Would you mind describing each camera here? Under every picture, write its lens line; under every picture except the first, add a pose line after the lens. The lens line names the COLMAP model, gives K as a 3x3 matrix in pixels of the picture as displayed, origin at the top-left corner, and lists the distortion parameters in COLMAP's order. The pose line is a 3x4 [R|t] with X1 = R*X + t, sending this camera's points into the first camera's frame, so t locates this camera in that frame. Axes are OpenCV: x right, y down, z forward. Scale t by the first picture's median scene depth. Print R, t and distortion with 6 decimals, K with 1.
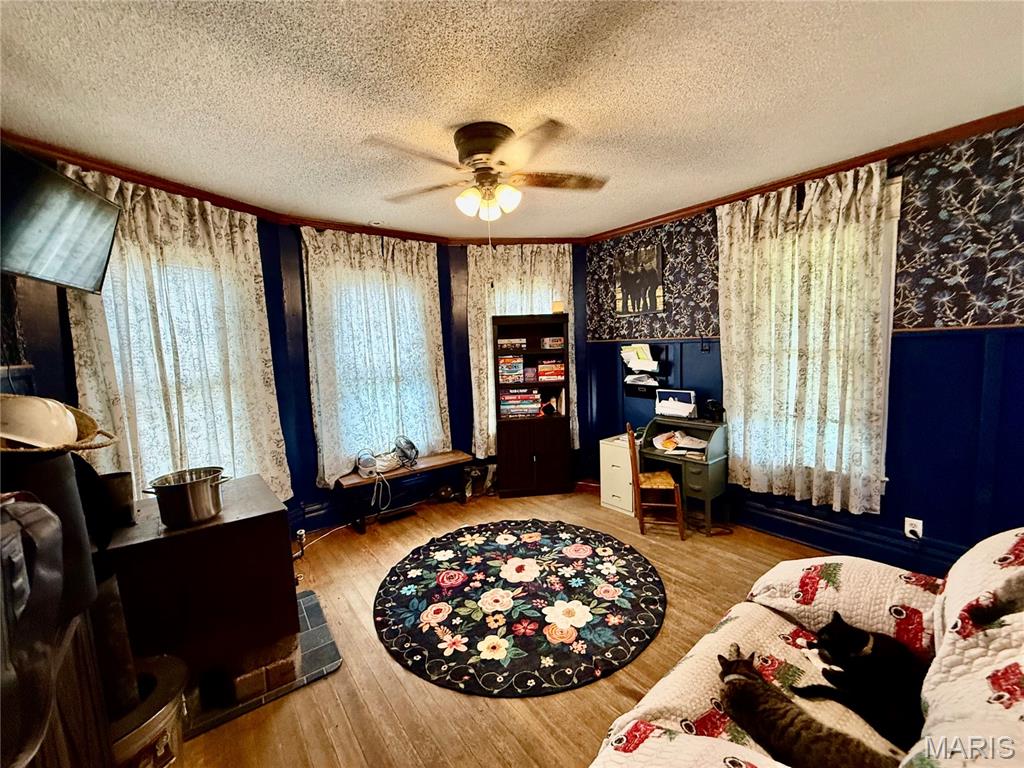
lens RADIAL K [[406.9, 0, 509.1], [0, 406.9, 383.9], [0, 0, 1]] dist [-0.002929, 0.000594]
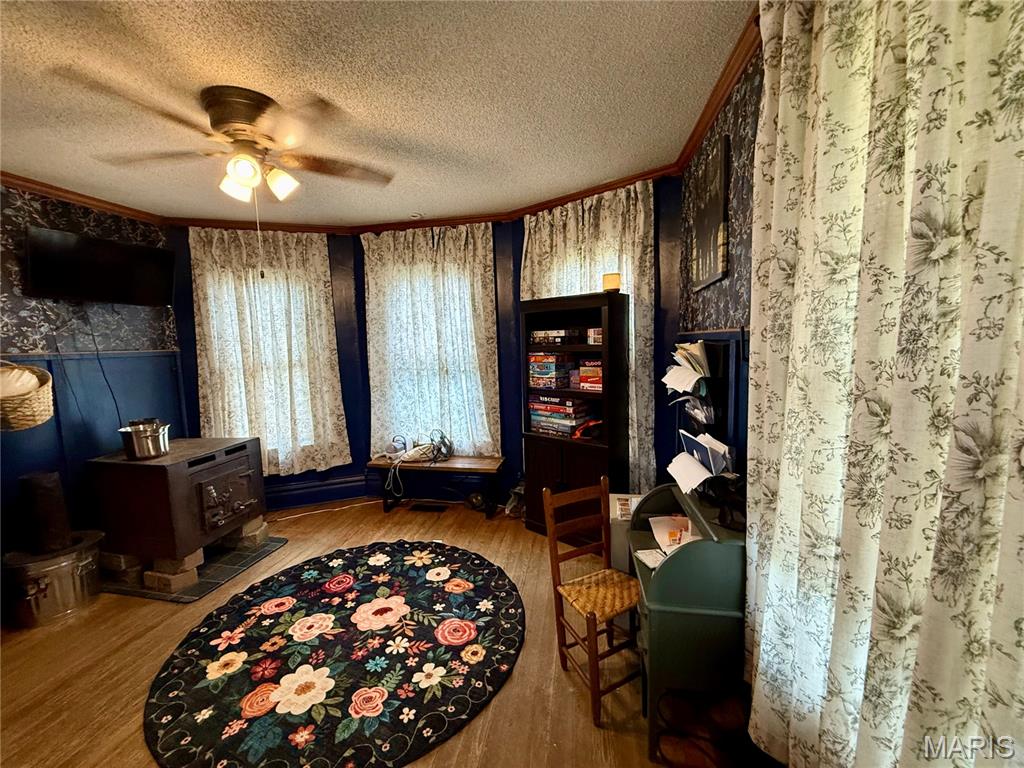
lens RADIAL K [[406.9, 0, 509.1], [0, 406.9, 383.9], [0, 0, 1]] dist [-0.002929, 0.000594]
pose [[0.668268, 0.095663, -0.737744, 0.716016], [-0.069824, 0.995385, 0.065823, -0.075685], [0.740637, 0.007524, 0.671863, 0.586511]]
